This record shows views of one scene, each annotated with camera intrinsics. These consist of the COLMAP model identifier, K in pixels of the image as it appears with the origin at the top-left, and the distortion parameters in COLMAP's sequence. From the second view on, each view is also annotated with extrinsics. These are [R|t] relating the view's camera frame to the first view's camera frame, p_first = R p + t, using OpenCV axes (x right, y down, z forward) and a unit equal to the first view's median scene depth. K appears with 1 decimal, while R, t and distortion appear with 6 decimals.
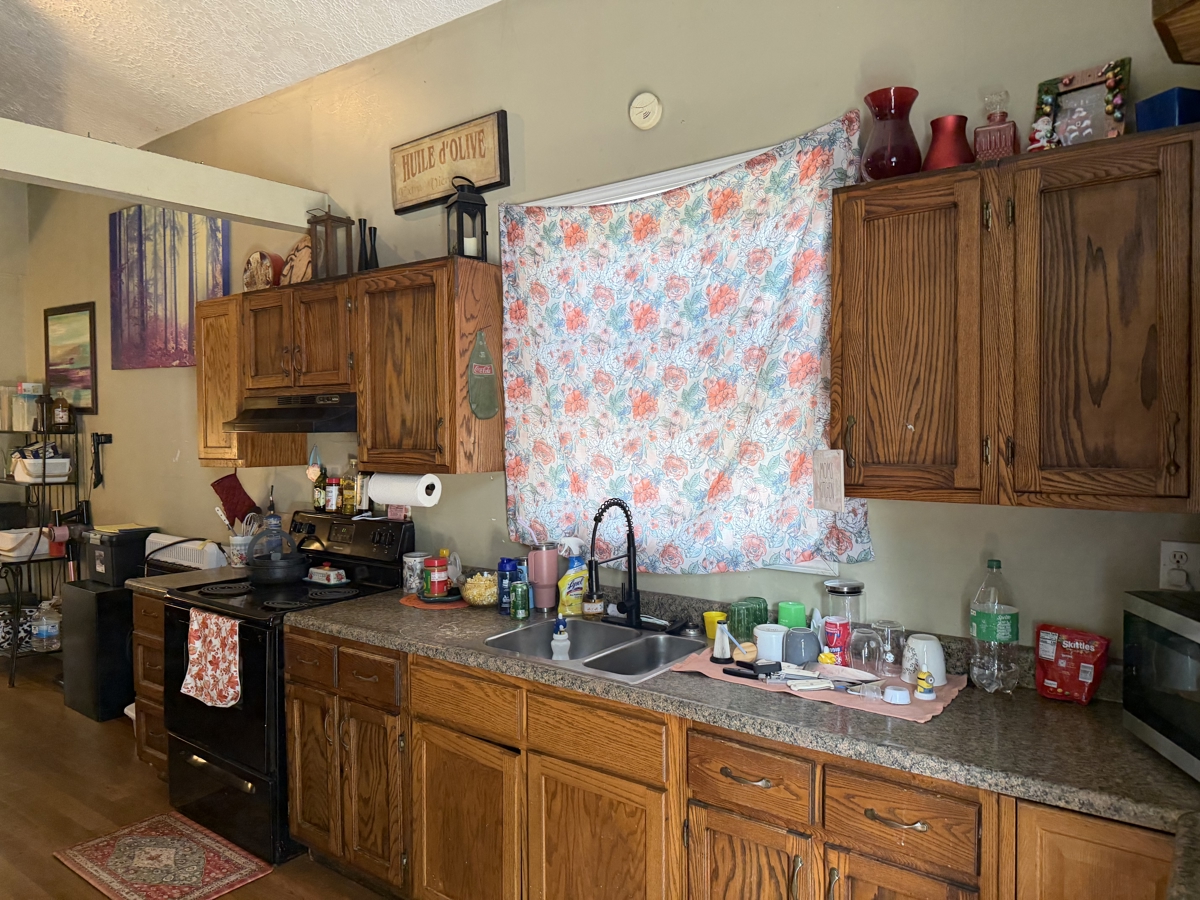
lens RADIAL K [[841.2, 0, 597.8], [0, 841.2, 453.3], [0, 0, 1]] dist [0.041607, -0.059895]
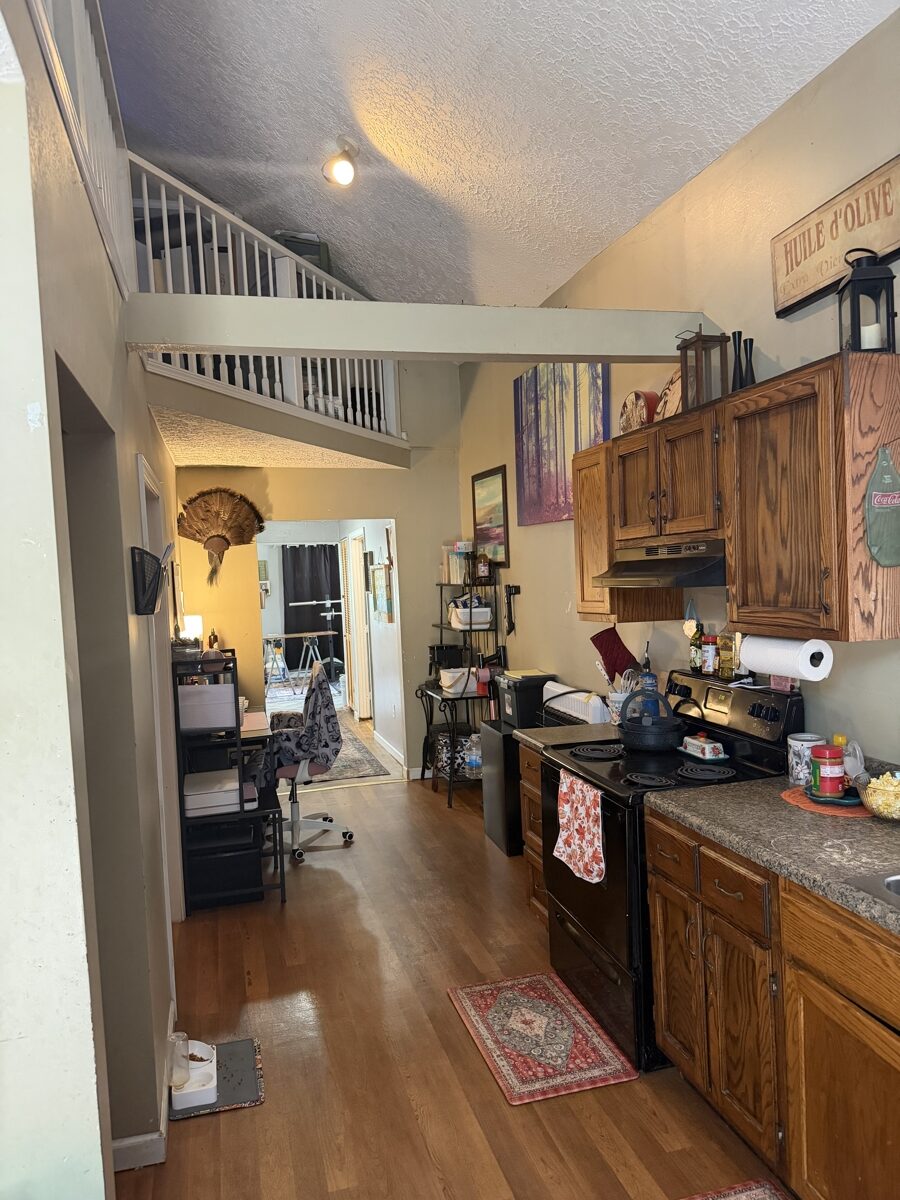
lens RADIAL K [[841.2, 0, 444.3], [0, 841.2, 601.2], [0, 0, 1]] dist [0.041607, -0.059895]
pose [[0.787759, -0.009596, -0.615909, 0.012051], [0.018406, 0.999799, 0.007965, -0.021670], [0.615708, -0.017611, 0.787777, 0.162034]]
